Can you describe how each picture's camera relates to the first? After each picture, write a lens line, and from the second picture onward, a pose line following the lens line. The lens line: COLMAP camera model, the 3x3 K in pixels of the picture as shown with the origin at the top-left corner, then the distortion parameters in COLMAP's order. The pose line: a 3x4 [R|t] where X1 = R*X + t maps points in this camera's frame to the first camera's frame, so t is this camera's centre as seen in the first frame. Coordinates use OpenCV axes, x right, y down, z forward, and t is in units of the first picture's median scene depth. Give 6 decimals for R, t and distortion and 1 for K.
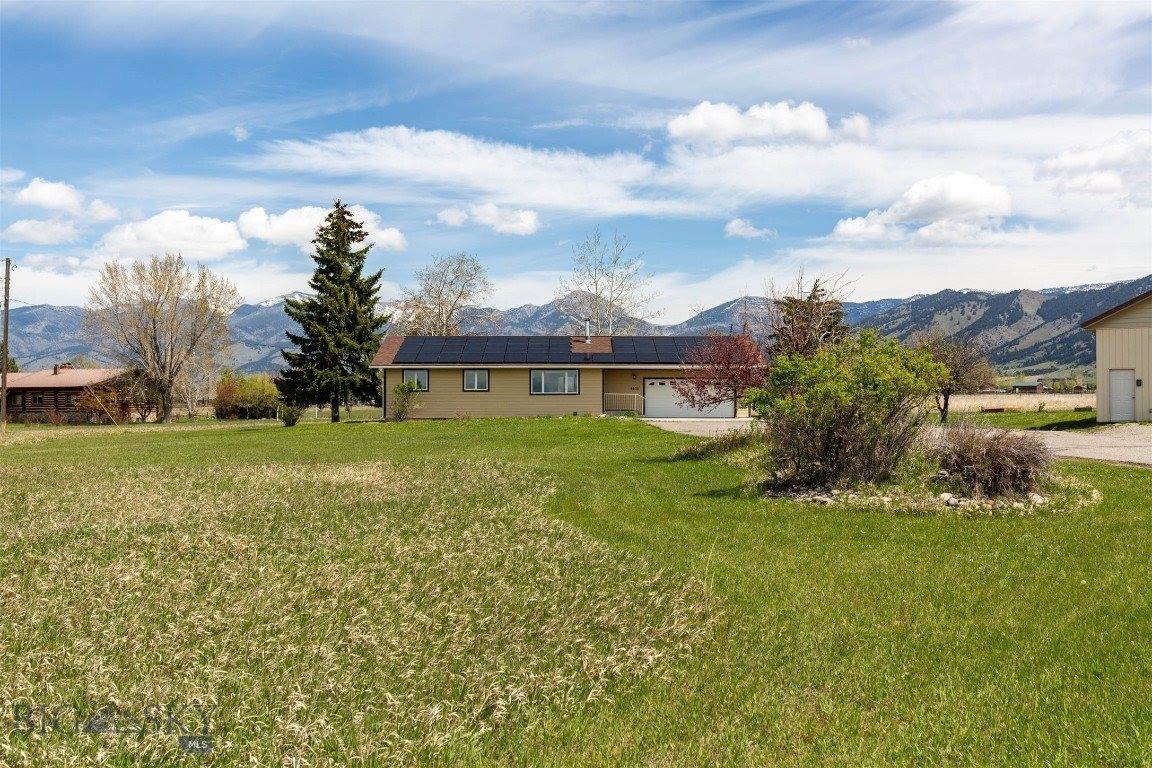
lens RADIAL K [[1132.5, 0, 574.9], [0, 1132.5, 385.7], [0, 0, 1]] dist [-0.024557, 0.000000]
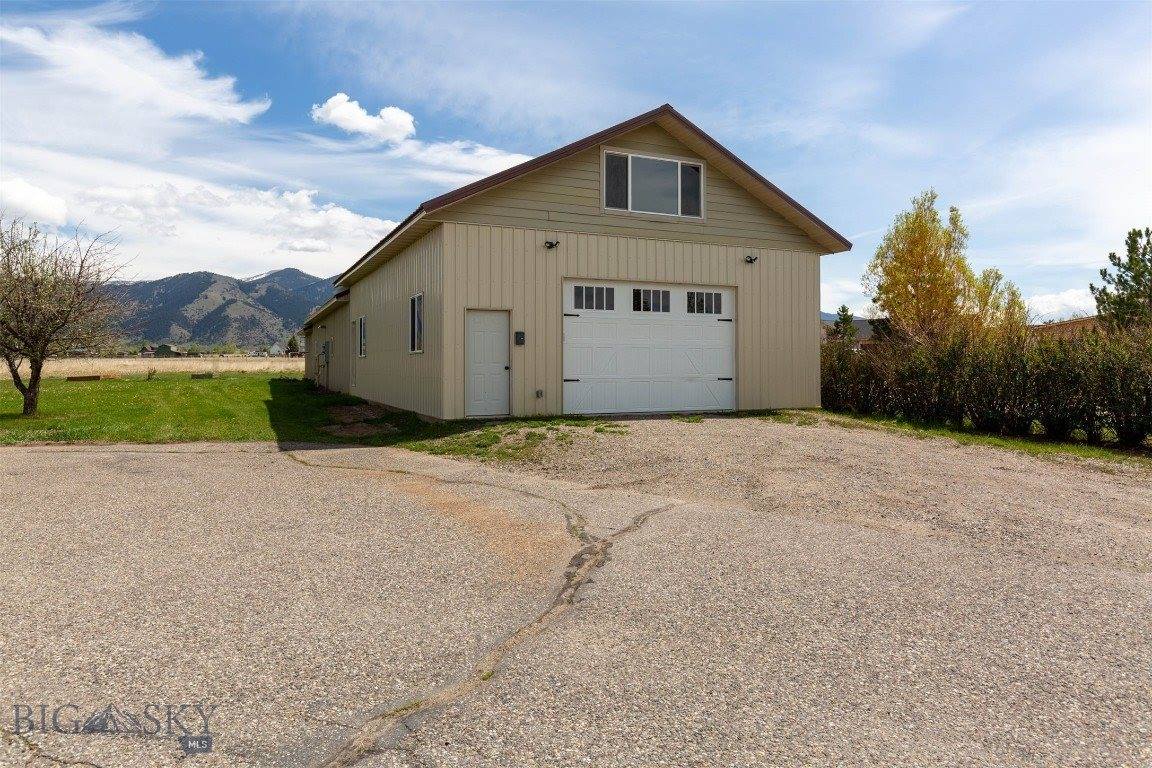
lens RADIAL K [[722.2, 0, 575.6], [0, 722.2, 374.6], [0, 0, 1]] dist [-0.005278, -0.000956]
pose [[0.544928, -0.012967, 0.838383, 0.034030], [-0.012186, 0.999652, 0.023382, 0.000764], [-0.838394, -0.022958, 0.544580, 0.111063]]
